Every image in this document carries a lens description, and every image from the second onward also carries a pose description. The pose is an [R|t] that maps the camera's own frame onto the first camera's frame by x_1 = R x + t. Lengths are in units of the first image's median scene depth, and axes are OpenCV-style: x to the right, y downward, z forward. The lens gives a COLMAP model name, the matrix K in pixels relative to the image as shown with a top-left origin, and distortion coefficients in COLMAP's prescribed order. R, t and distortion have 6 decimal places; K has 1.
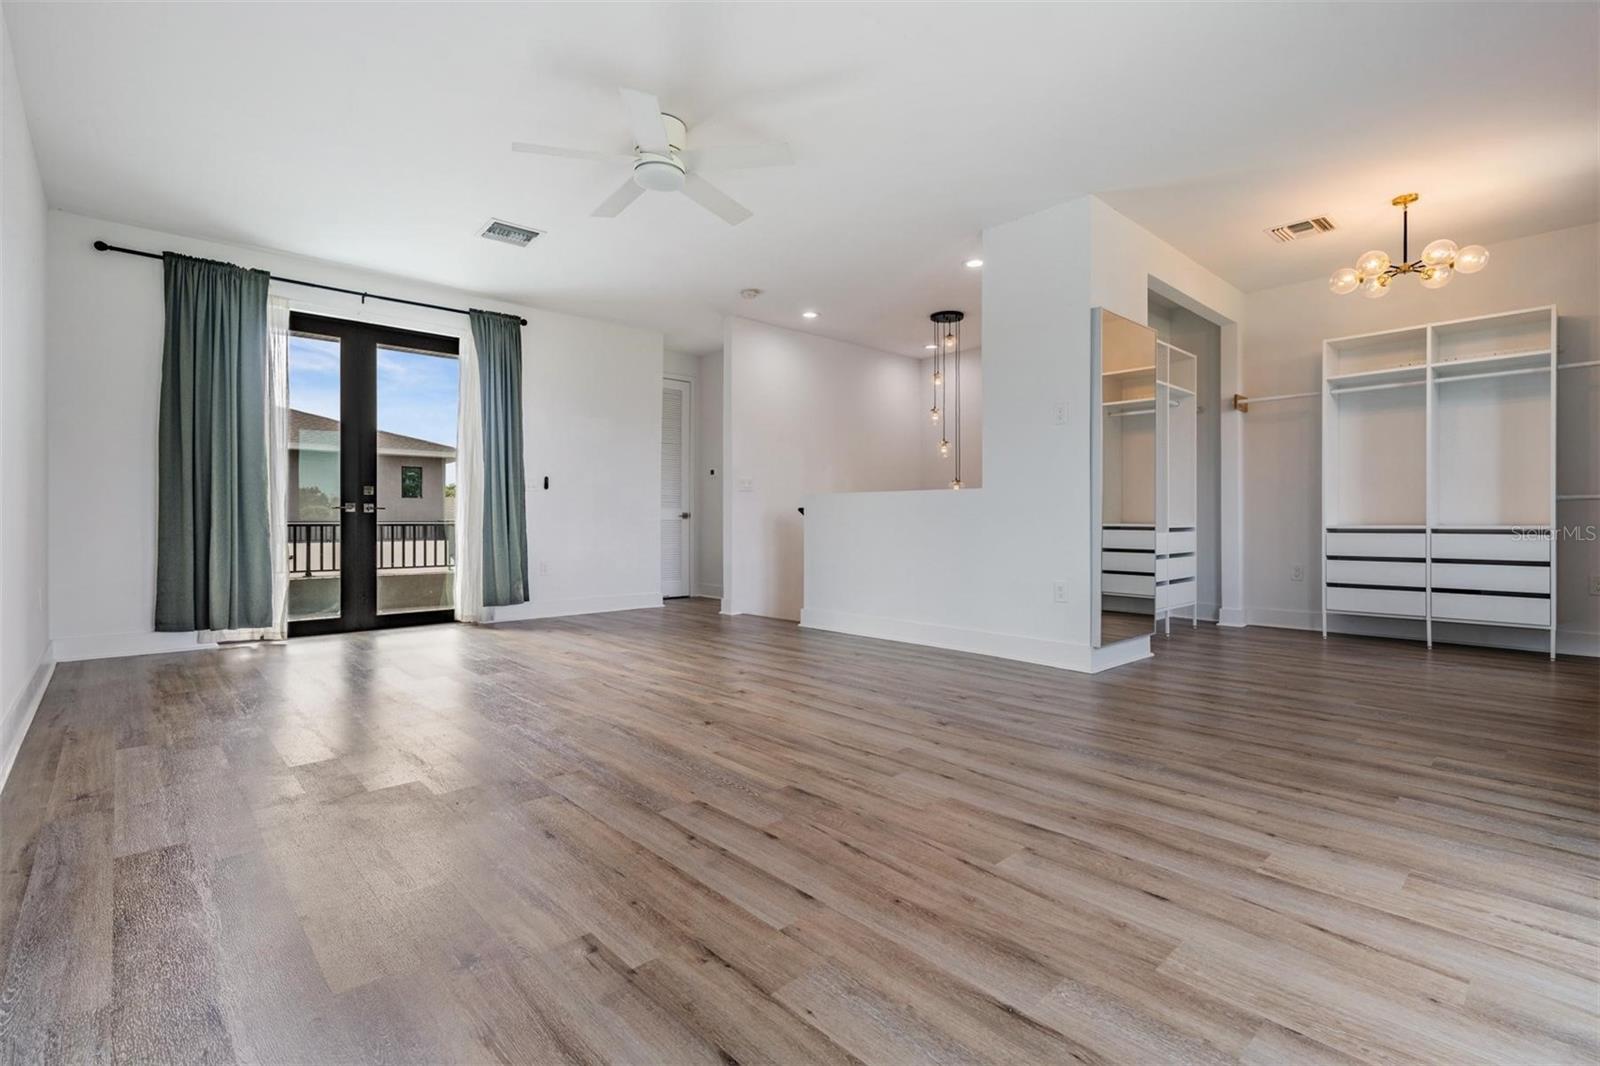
lens RADIAL K [[735.0, 0, 792.7], [0, 735.0, 515.0], [0, 0, 1]] dist [0.000572, -0.000459]
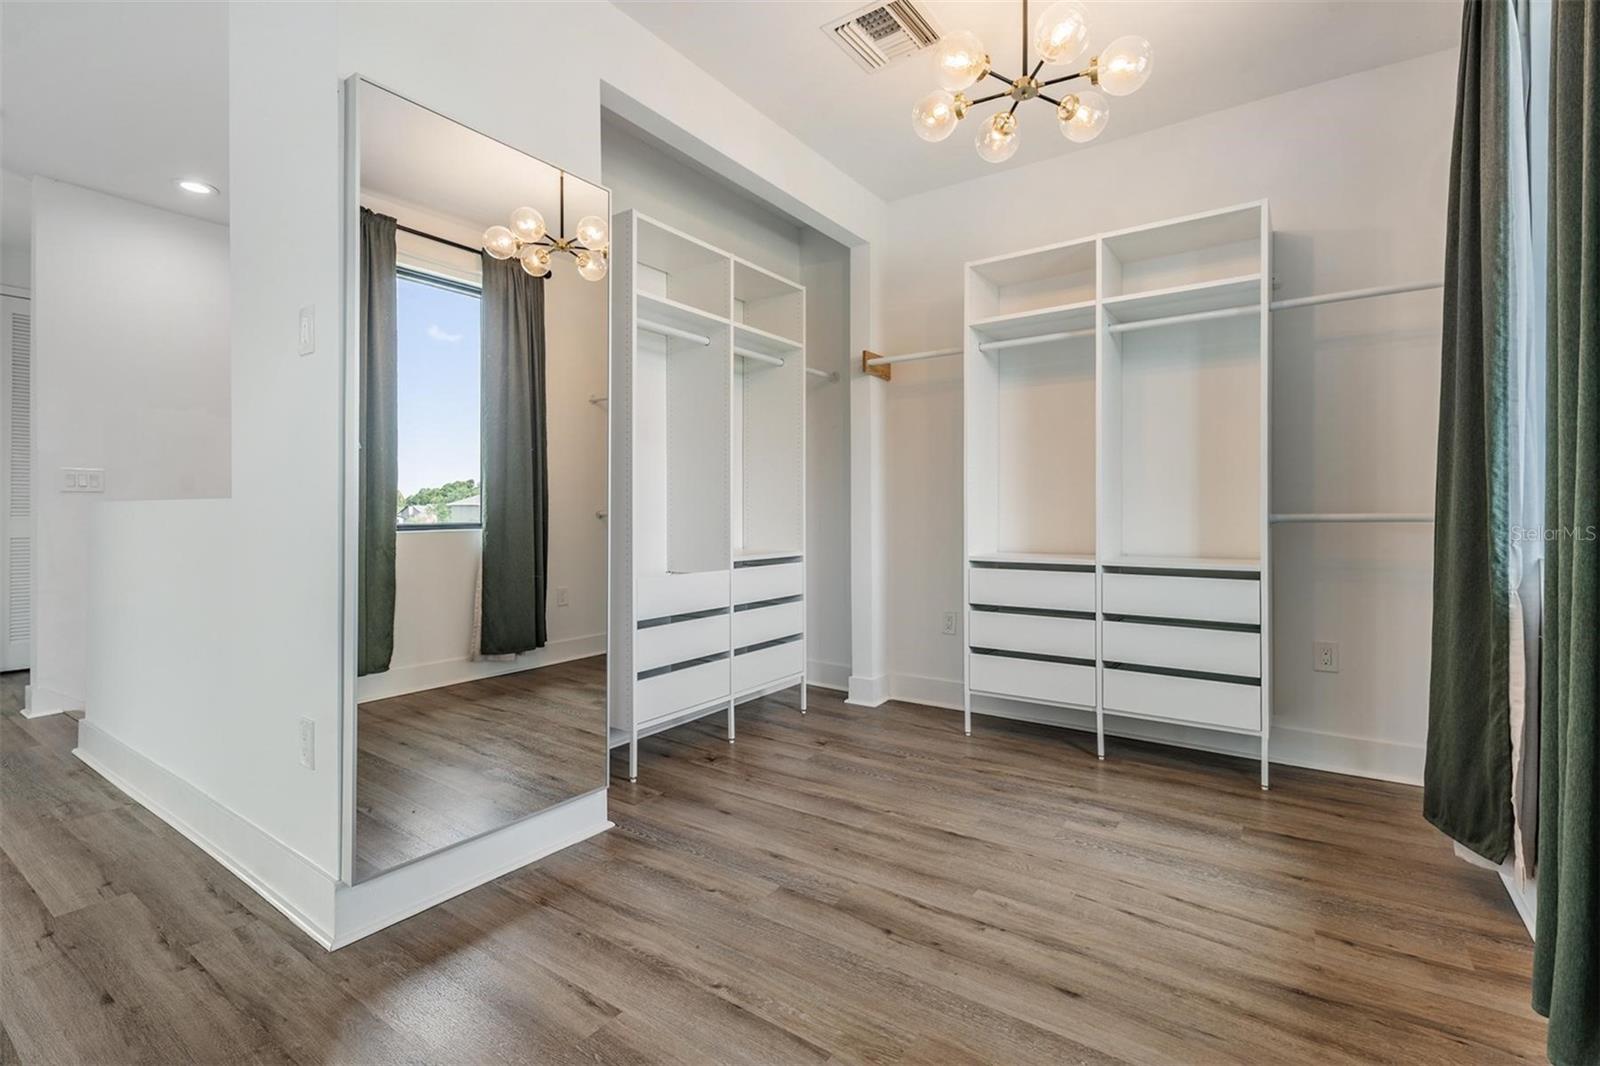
lens RADIAL K [[729.3, 0, 810.5], [0, 729.3, 504.6], [0, 0, 1]] dist [0.005058, -0.000167]
pose [[0.975046, 0.001523, 0.221998, 0.489915], [-0.000391, 0.999987, -0.005139, -0.028968], [-0.222002, 0.004924, 0.975034, 0.452809]]
